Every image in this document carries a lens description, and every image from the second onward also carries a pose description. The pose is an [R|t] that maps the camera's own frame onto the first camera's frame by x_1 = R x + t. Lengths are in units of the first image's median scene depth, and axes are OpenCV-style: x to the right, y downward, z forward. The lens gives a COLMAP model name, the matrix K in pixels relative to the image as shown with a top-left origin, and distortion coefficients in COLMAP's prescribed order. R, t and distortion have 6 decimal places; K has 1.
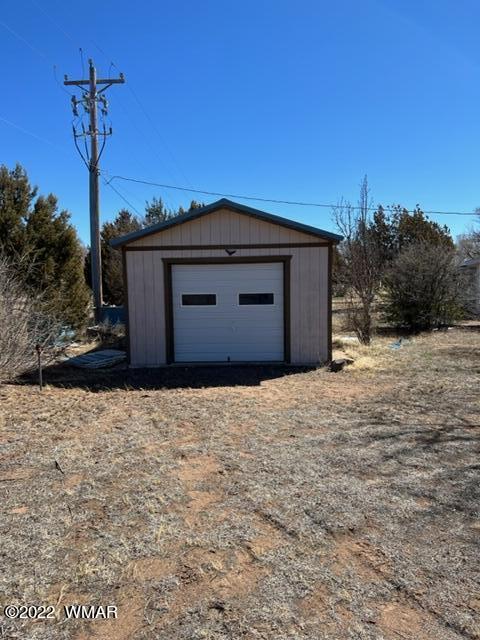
lens RADIAL K [[484.2, 0, 238.4], [0, 484.2, 322.9], [0, 0, 1]] dist [0.001440, -0.000026]
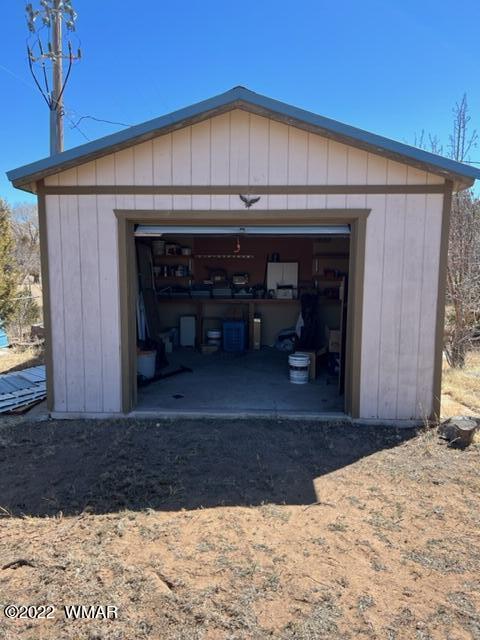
lens RADIAL K [[484.2, 0, 242.1], [0, 484.2, 316.7], [0, 0, 1]] dist [0.001440, -0.000026]
pose [[0.999731, 0.022352, 0.006232, -0.023652], [-0.022460, 0.999588, 0.017861, -0.032523], [-0.005831, -0.017997, 0.999821, 0.483082]]
